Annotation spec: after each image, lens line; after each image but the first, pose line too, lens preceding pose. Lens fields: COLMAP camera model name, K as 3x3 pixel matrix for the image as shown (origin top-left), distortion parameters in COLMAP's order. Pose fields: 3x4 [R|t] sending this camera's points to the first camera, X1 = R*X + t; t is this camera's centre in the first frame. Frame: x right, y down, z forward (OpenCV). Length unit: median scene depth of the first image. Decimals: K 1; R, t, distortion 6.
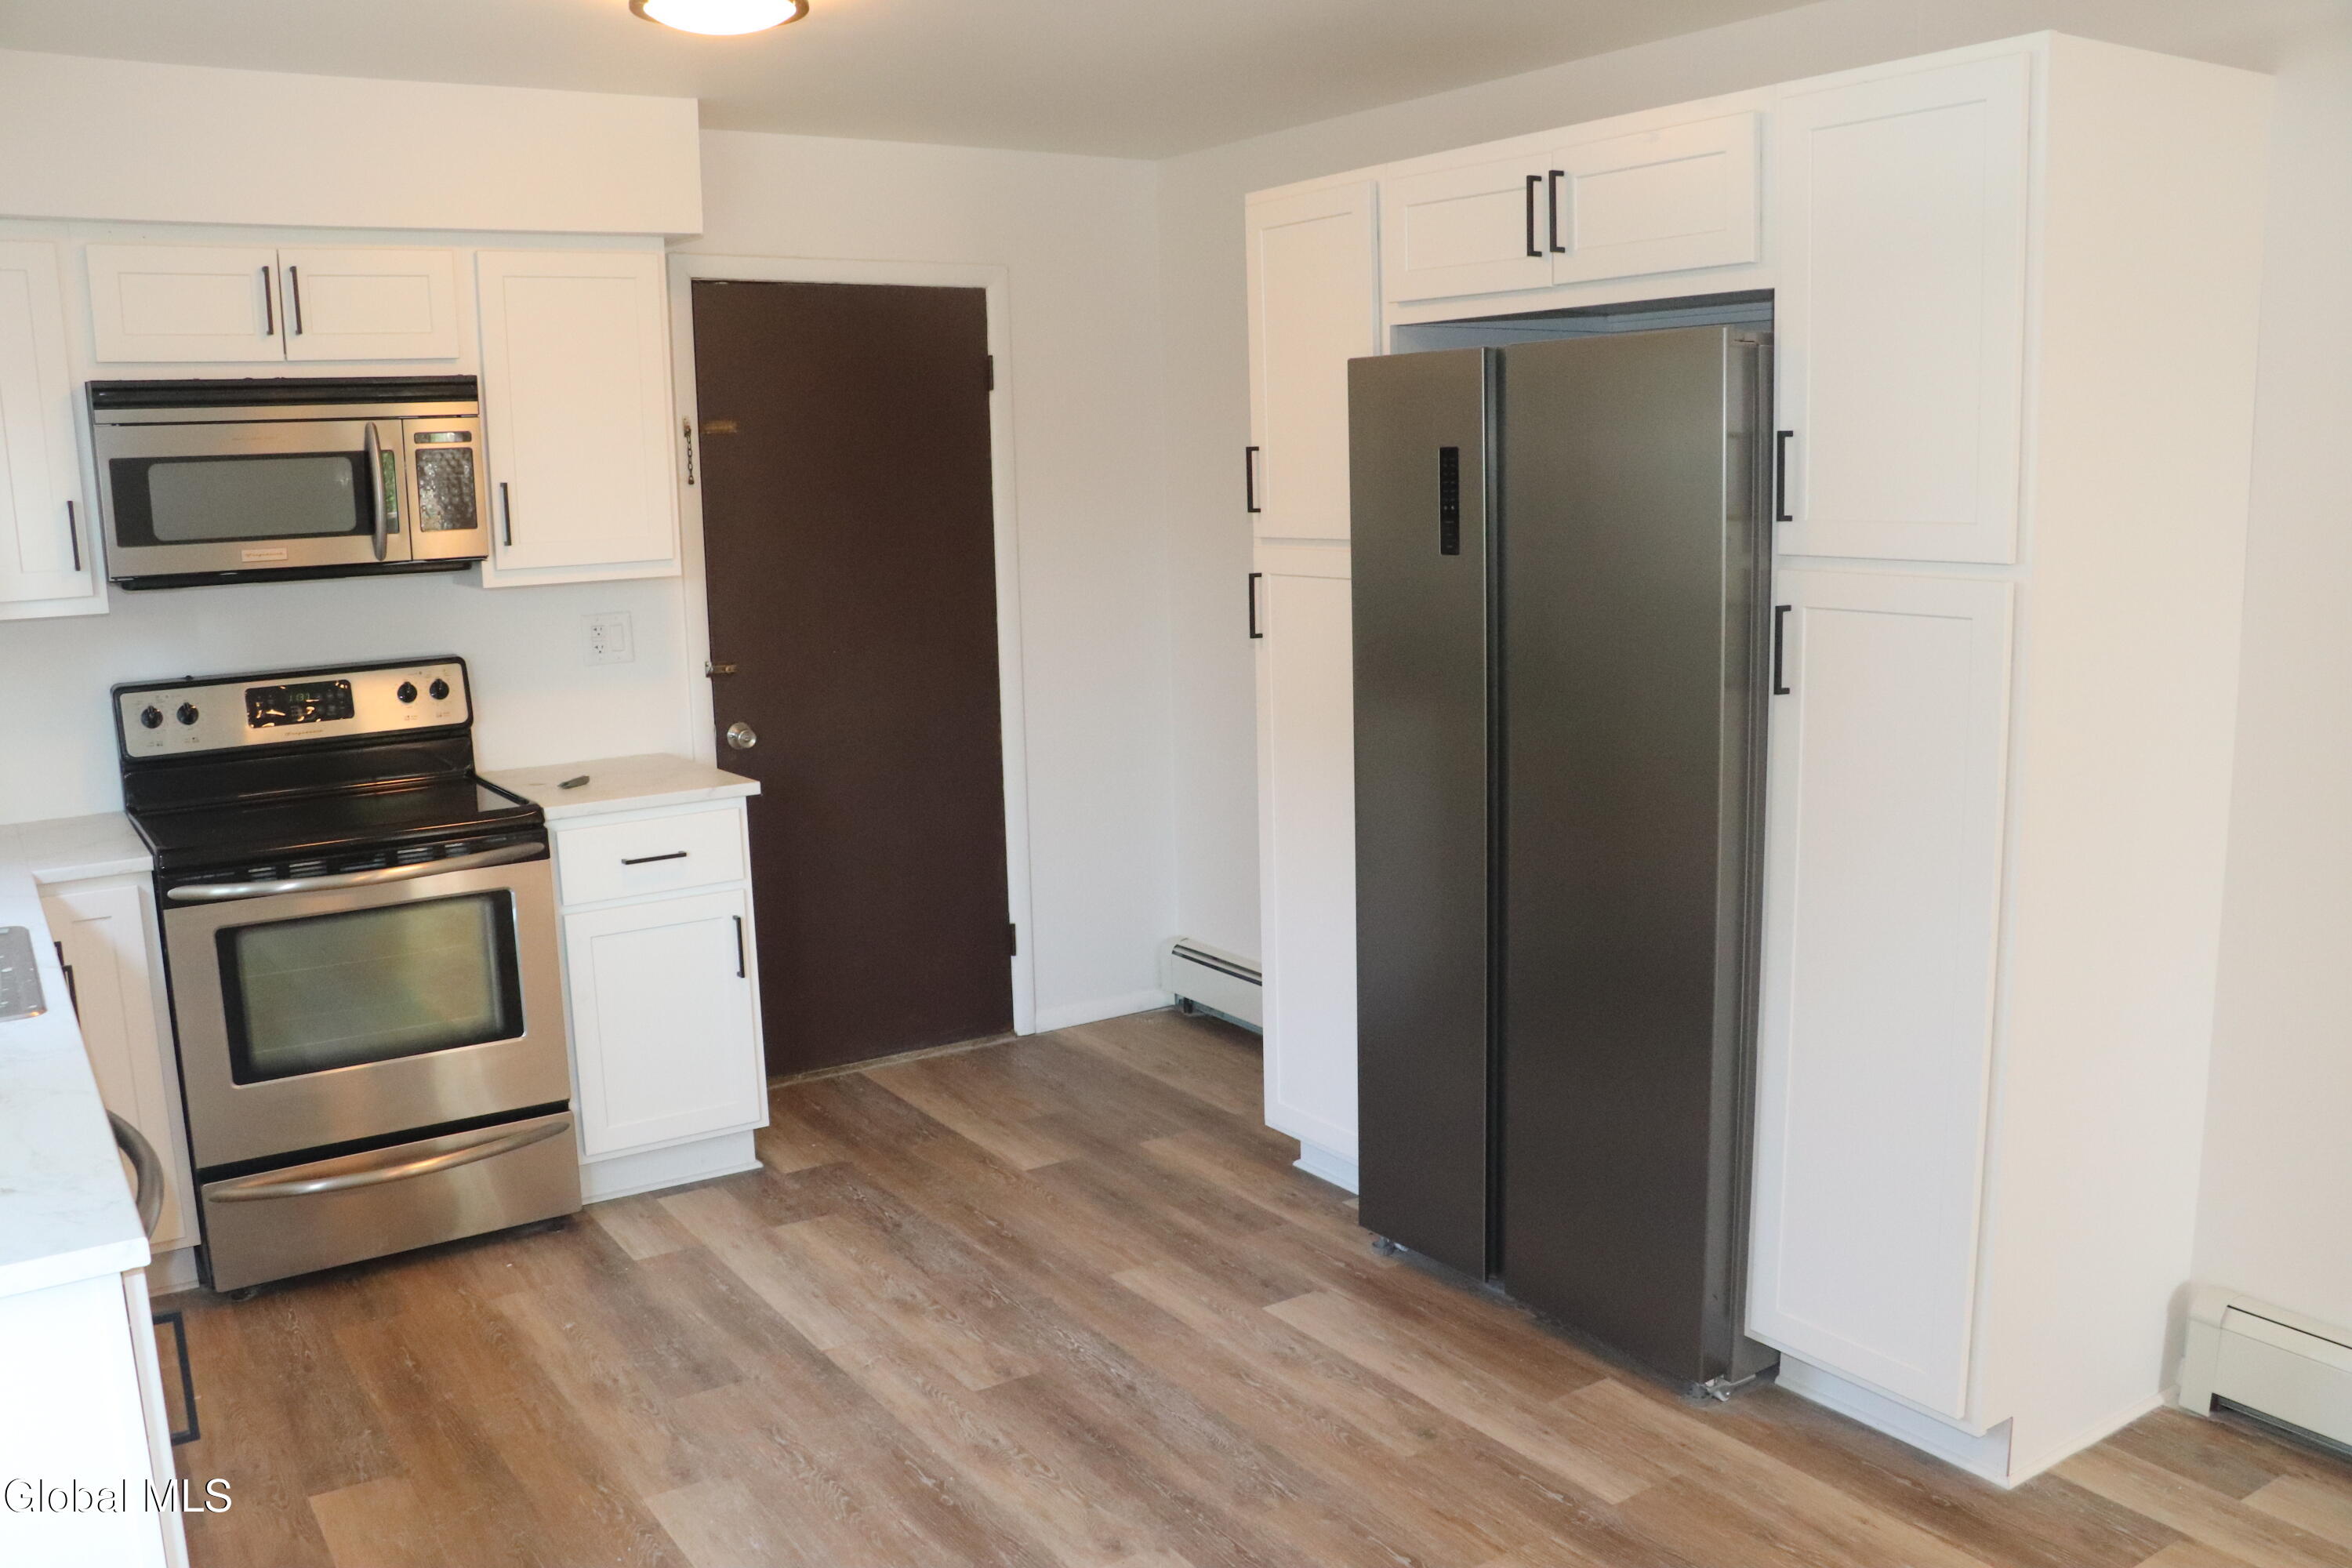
lens RADIAL K [[1946.6, 0, 1162.2], [0, 1946.6, 791.2], [0, 0, 1]] dist [-0.185445, 0.168643]
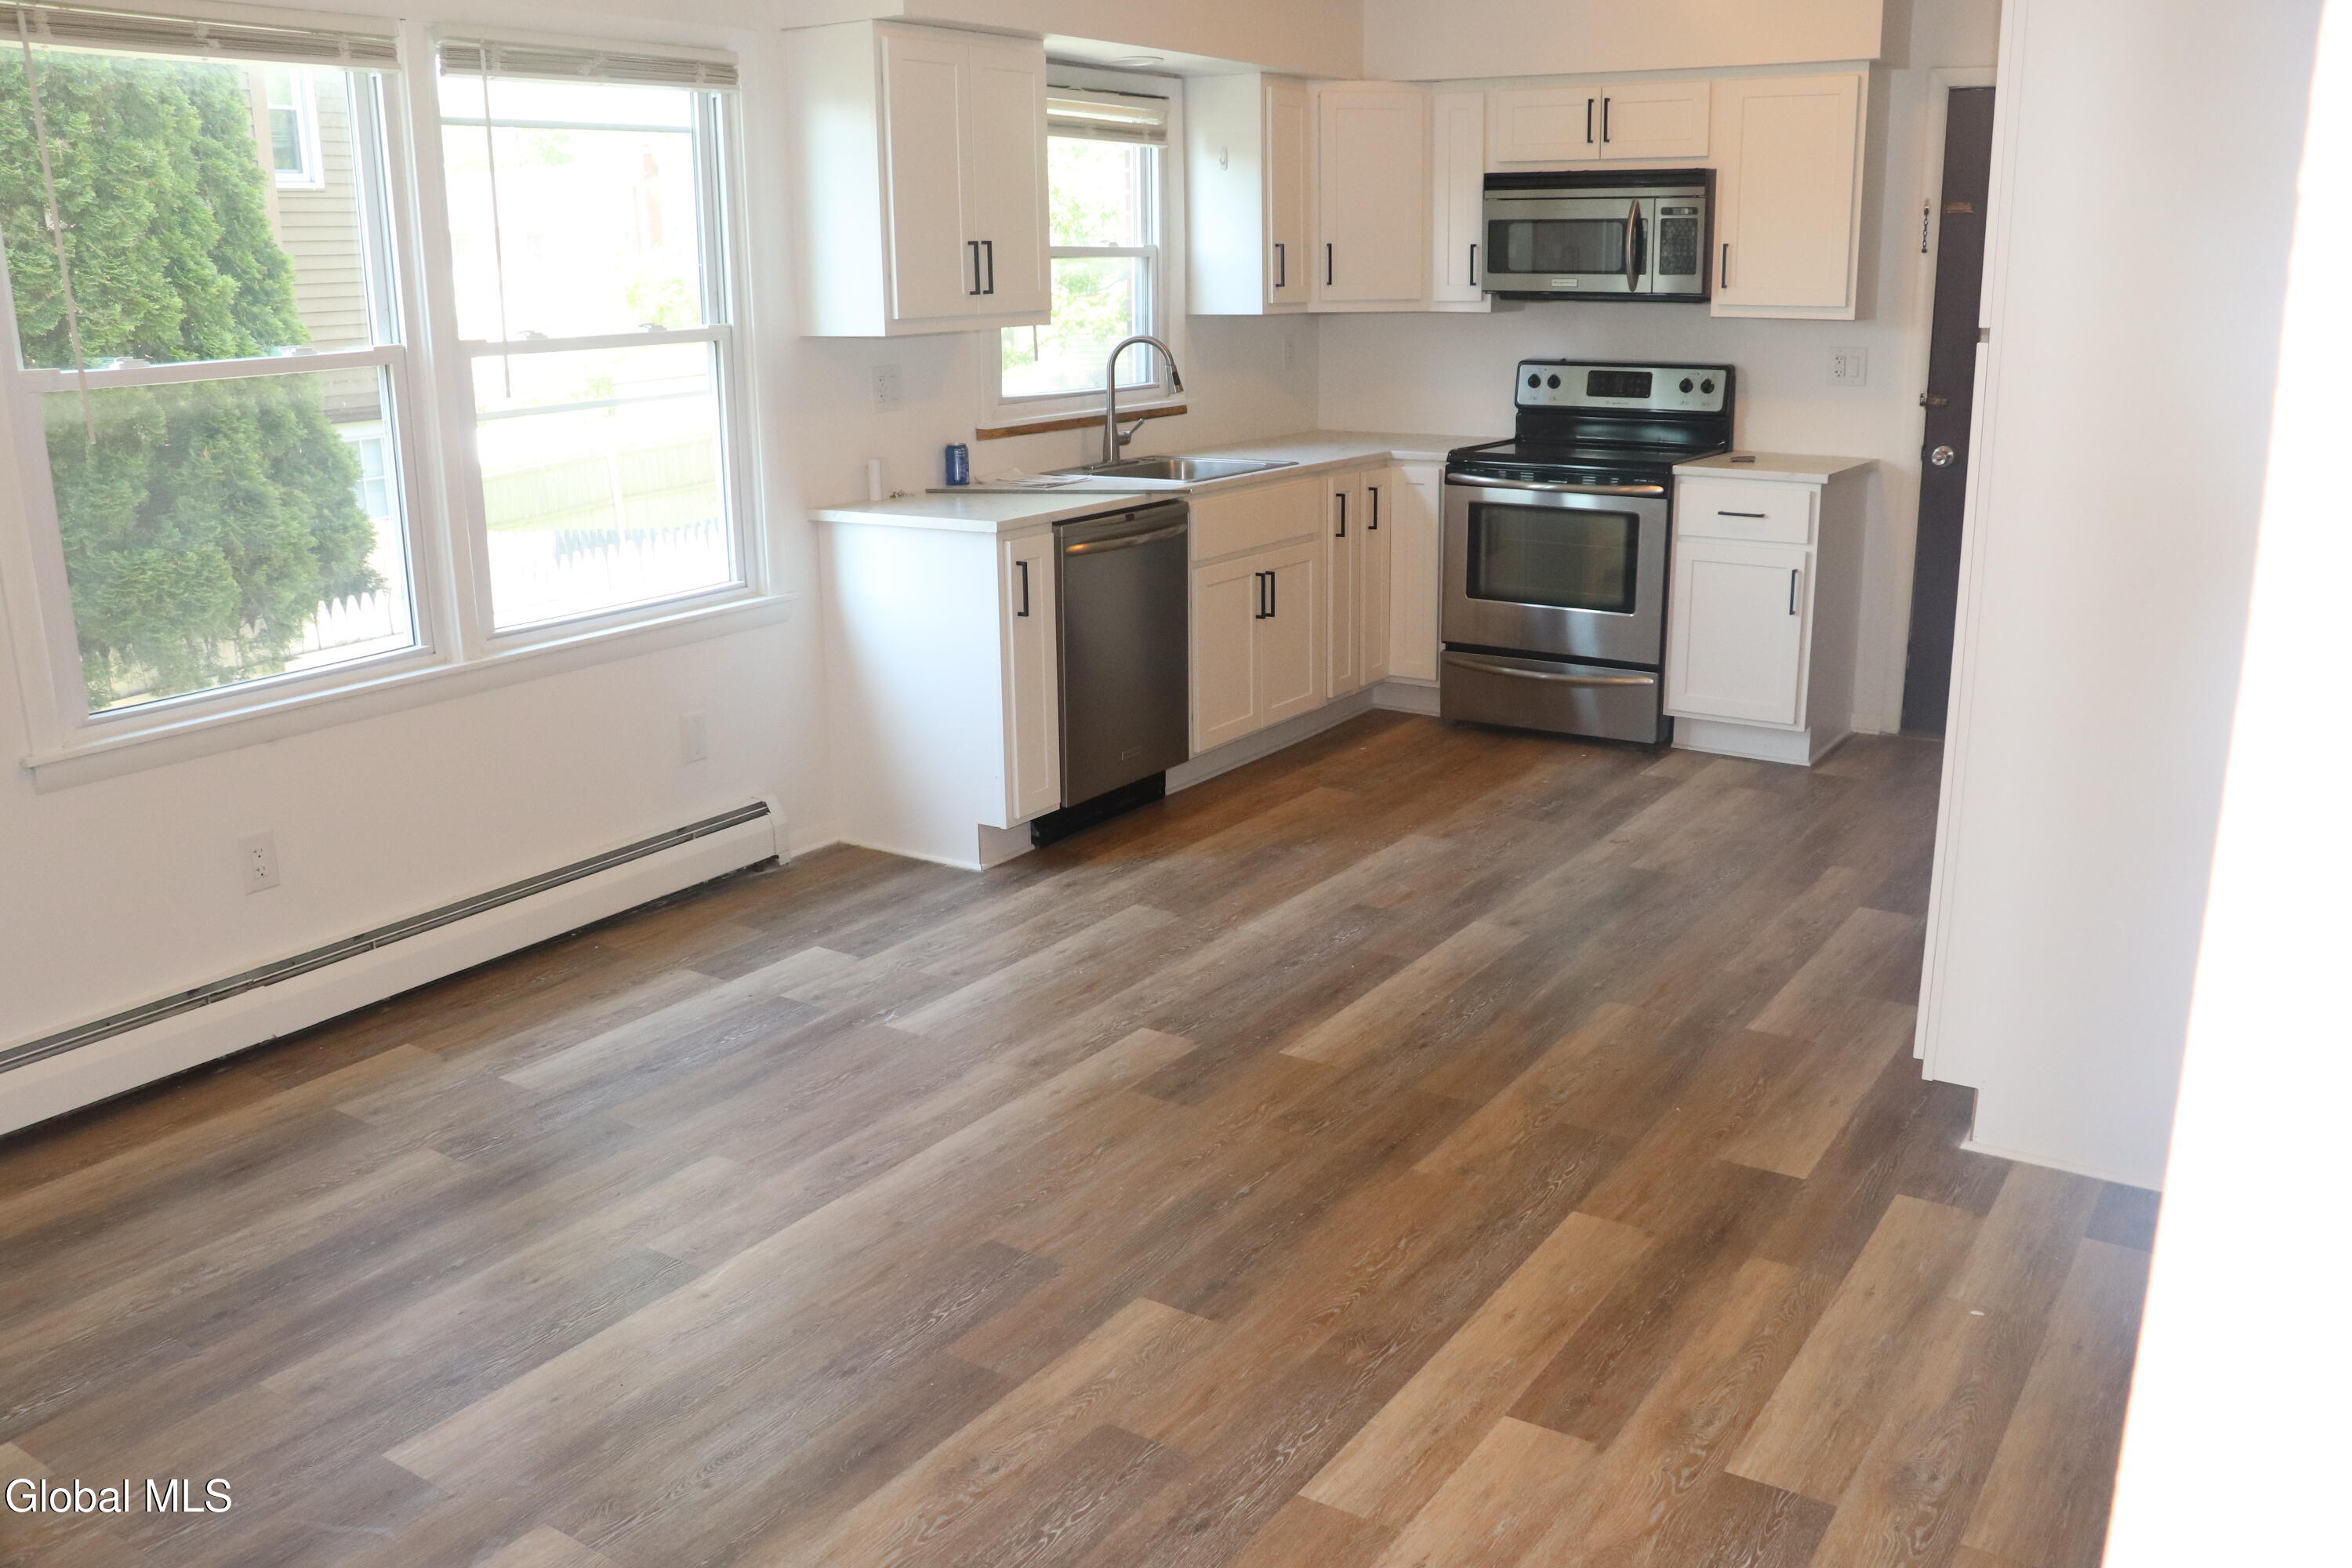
lens RADIAL K [[1946.6, 0, 1162.2], [0, 1946.6, 791.2], [0, 0, 1]] dist [-0.185445, 0.168643]
pose [[0.387230, 0.263308, -0.883585, 0.907807], [-0.150159, 0.963568, 0.221336, -0.016990], [0.909673, 0.046970, 0.412660, 0.040050]]
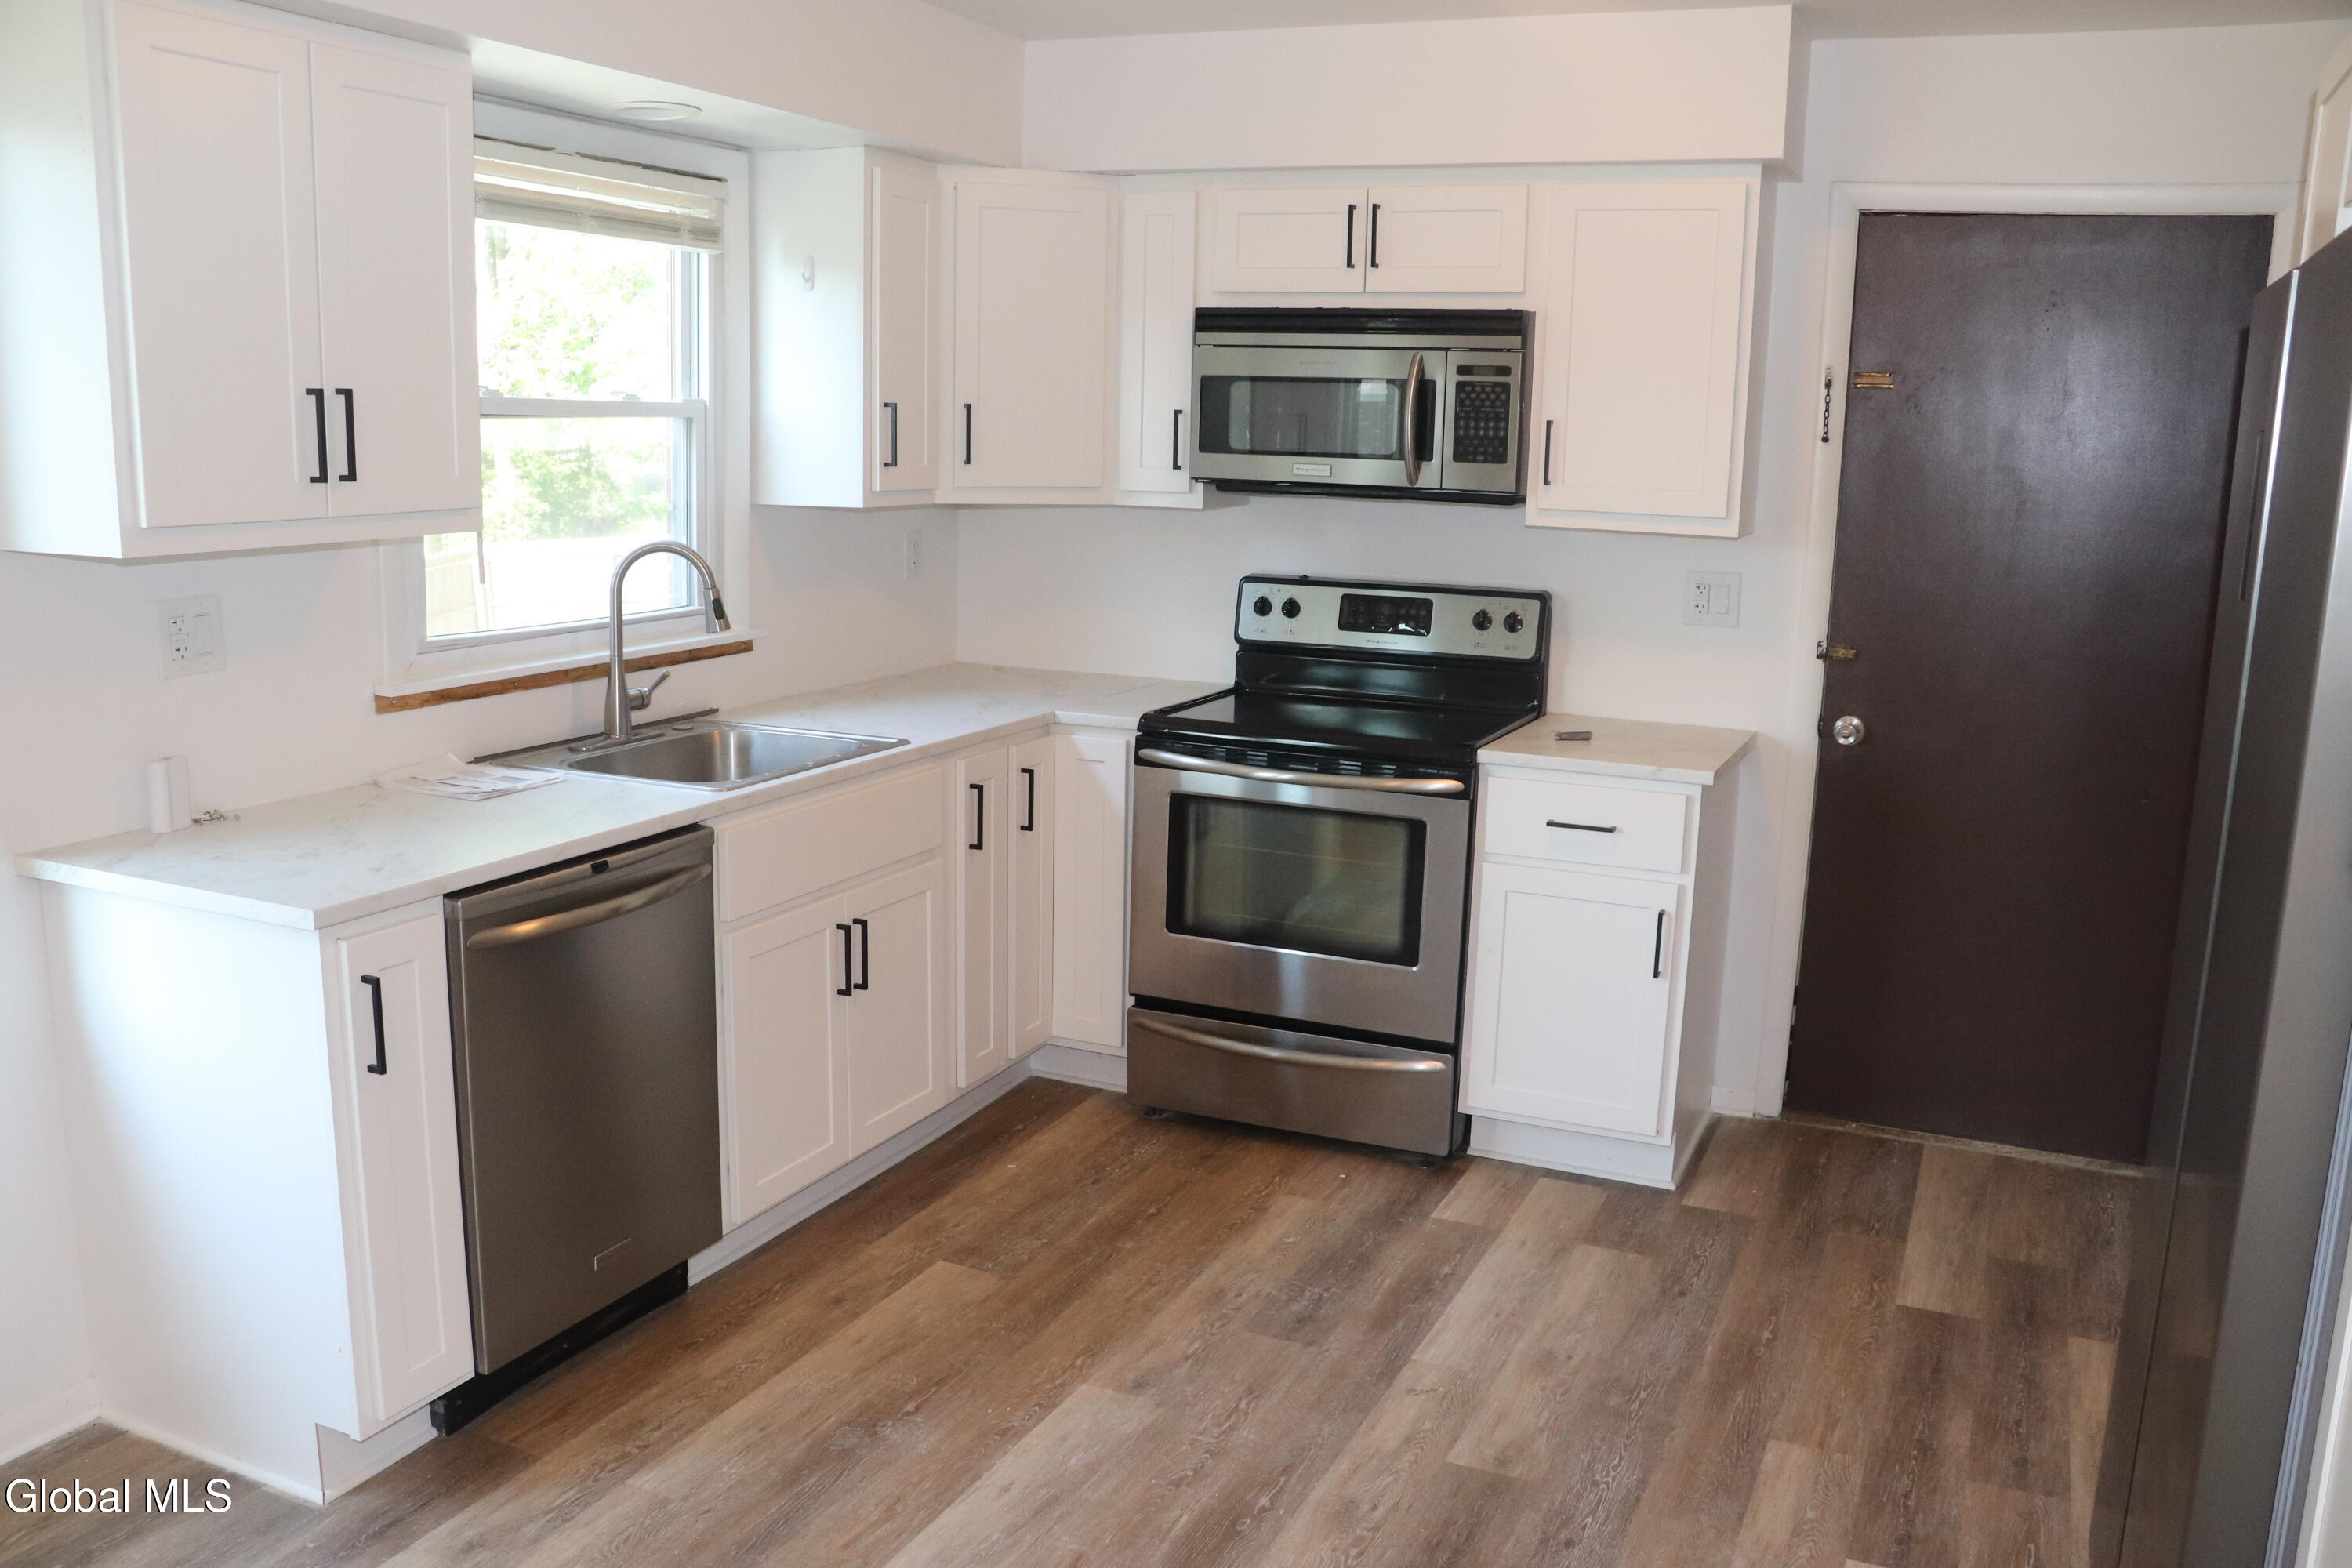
lens RADIAL K [[1946.6, 0, 1162.2], [0, 1946.6, 791.2], [0, 0, 1]] dist [-0.185445, 0.168643]
pose [[0.526174, 0.198665, -0.826845, 0.424901], [-0.179119, 0.976406, 0.120614, -0.062117], [0.831298, 0.084639, 0.549344, 0.320301]]
